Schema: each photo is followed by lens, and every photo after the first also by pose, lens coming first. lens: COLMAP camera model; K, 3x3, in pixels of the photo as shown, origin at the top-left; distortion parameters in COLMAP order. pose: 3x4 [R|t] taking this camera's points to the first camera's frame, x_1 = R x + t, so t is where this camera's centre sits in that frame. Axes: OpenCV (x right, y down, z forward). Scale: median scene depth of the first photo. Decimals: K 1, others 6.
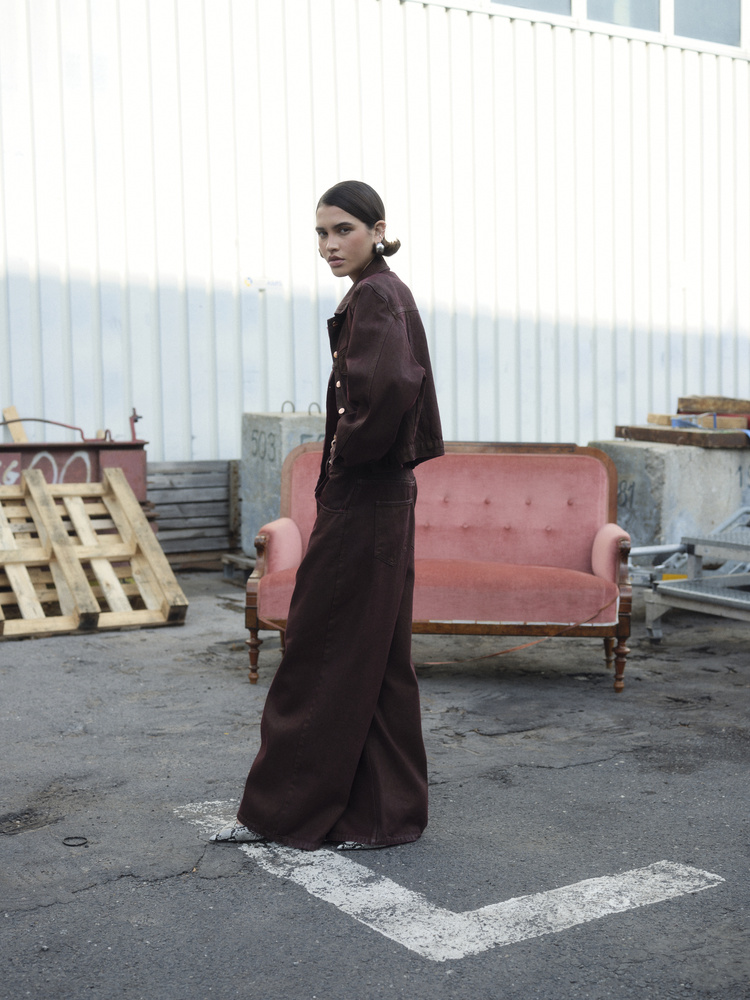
lens RADIAL K [[1464.4, 0, 375.2], [0, 1464.4, 499.8], [0, 0, 1]] dist [-0.082553, 0.000000]
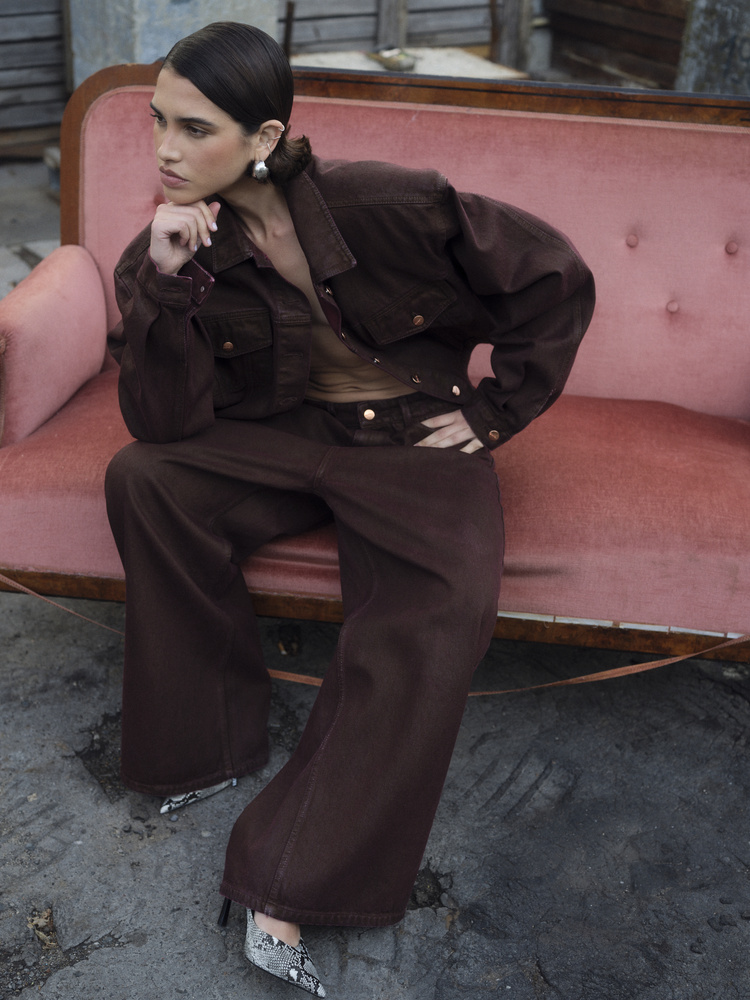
lens RADIAL K [[1464.4, 0, 374.2], [0, 1464.4, 499.7], [0, 0, 1]] dist [-0.082553, 0.000000]
pose [[0.999363, 0.031836, 0.016101, 0.019081], [-0.035644, 0.910190, 0.412655, -0.078069], [-0.001518, -0.412966, 0.910745, 0.445790]]
